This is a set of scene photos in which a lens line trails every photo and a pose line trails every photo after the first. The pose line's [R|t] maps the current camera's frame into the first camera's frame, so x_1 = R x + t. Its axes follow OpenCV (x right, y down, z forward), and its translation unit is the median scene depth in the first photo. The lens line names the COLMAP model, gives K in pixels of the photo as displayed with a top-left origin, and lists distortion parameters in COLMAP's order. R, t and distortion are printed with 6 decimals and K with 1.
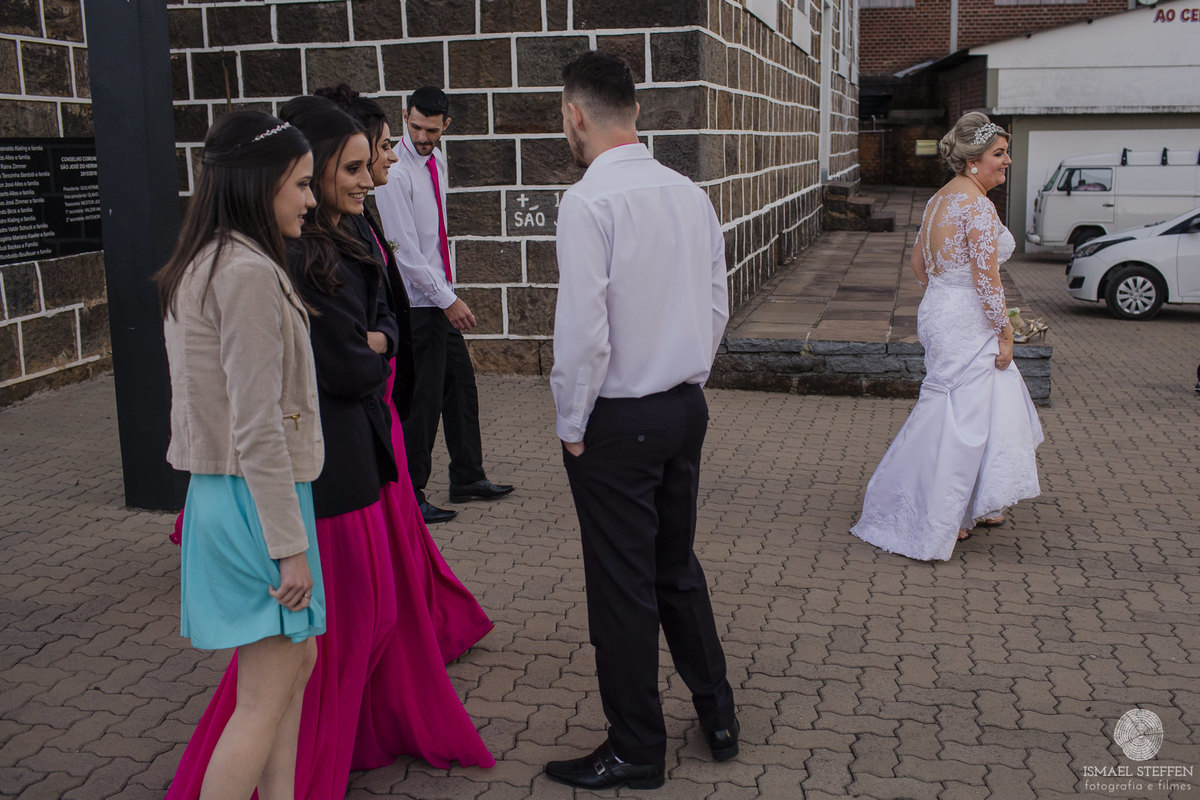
lens RADIAL K [[1318.4, 0, 600.1], [0, 1318.4, 400.4], [0, 0, 1]] dist [-0.040990, 0.000000]
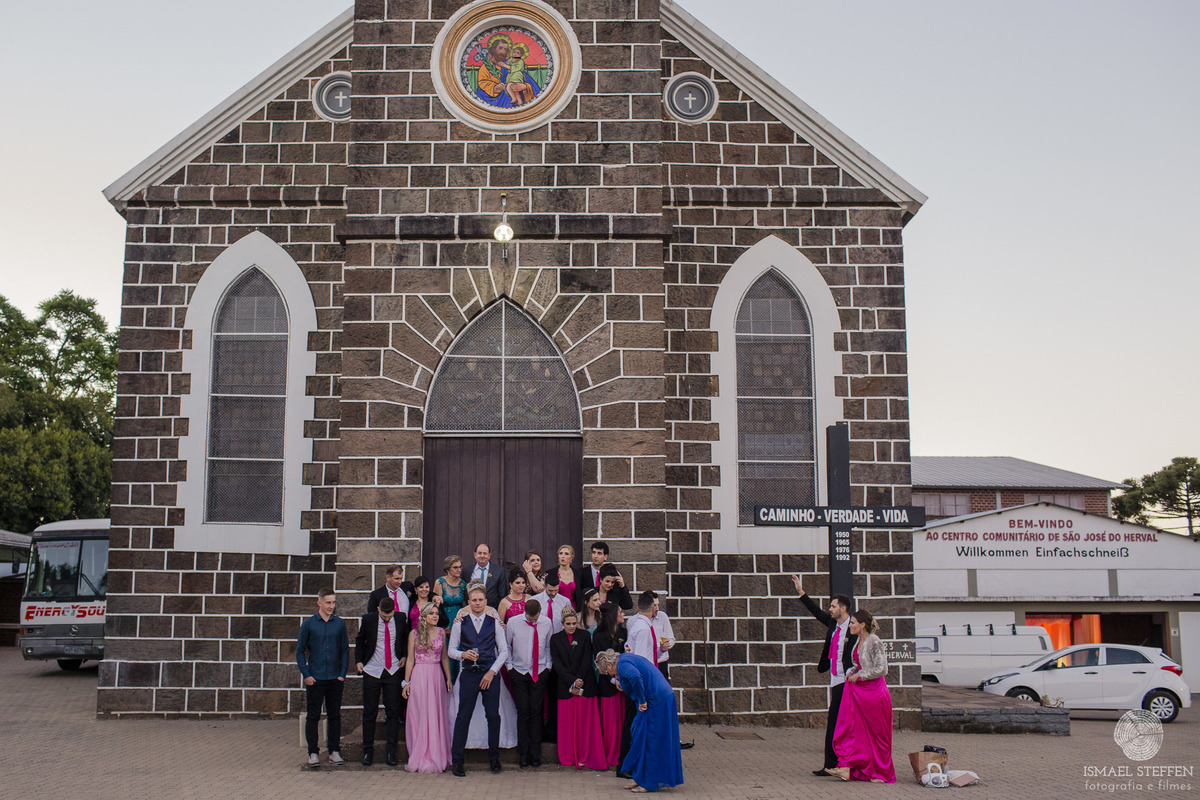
lens RADIAL K [[1318.4, 0, 598.8], [0, 1318.4, 400.2], [0, 0, 1]] dist [-0.040990, 0.000000]
pose [[0.967436, 0.059019, 0.246139, -1.005139], [0.029710, 0.939237, -0.341982, 0.201161], [-0.251366, 0.338159, 0.906898, -1.032560]]
